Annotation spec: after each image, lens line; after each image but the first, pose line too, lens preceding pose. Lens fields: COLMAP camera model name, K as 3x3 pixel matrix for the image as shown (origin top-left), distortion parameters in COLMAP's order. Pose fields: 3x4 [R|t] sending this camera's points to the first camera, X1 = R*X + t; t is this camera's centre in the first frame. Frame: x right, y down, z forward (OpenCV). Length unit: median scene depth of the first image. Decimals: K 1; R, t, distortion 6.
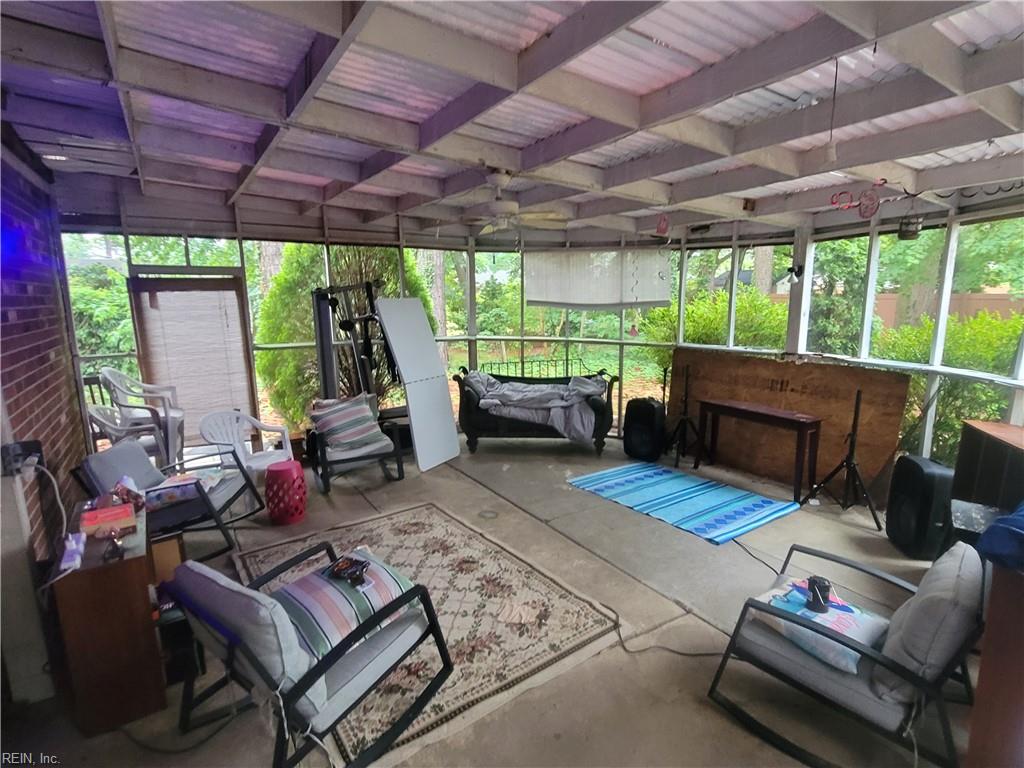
lens RADIAL K [[530.8, 0, 510.6], [0, 530.8, 390.1], [0, 0, 1]] dist [-0.005696, -0.002107]
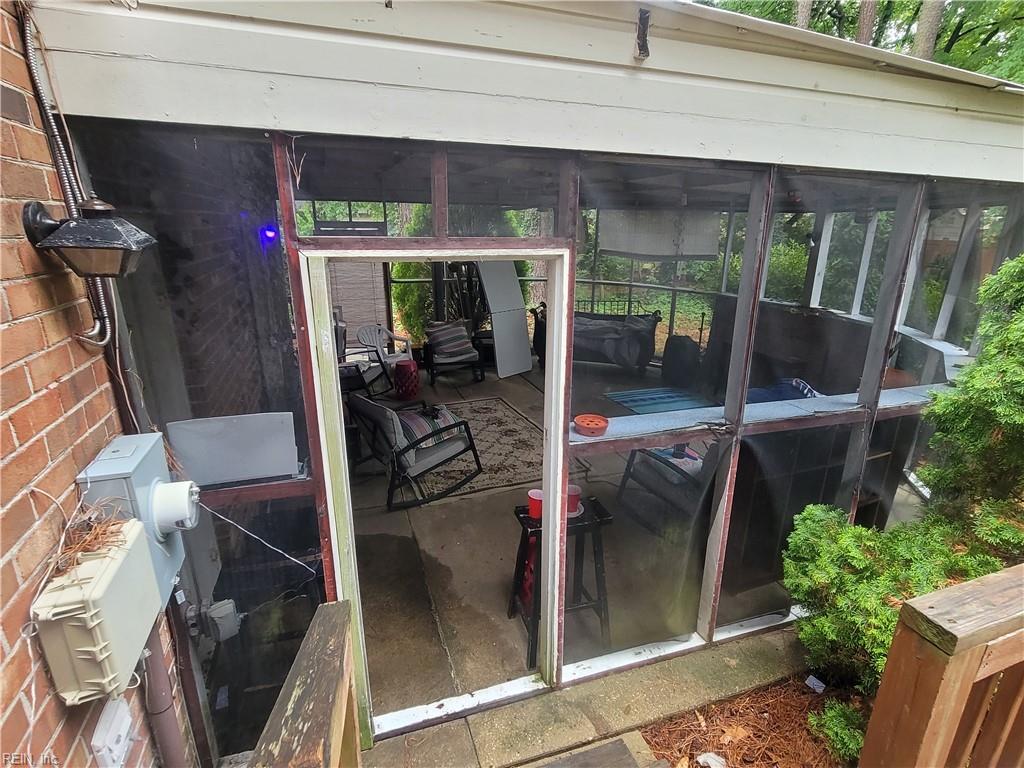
lens RADIAL K [[530.8, 0, 510.6], [0, 530.8, 390.1], [0, 0, 1]] dist [-0.005696, -0.002107]
pose [[0.970891, 0.090240, -0.221873, 0.173605], [-0.060682, 0.988764, 0.136611, -0.006592], [0.231708, -0.119171, 0.965458, -0.342765]]
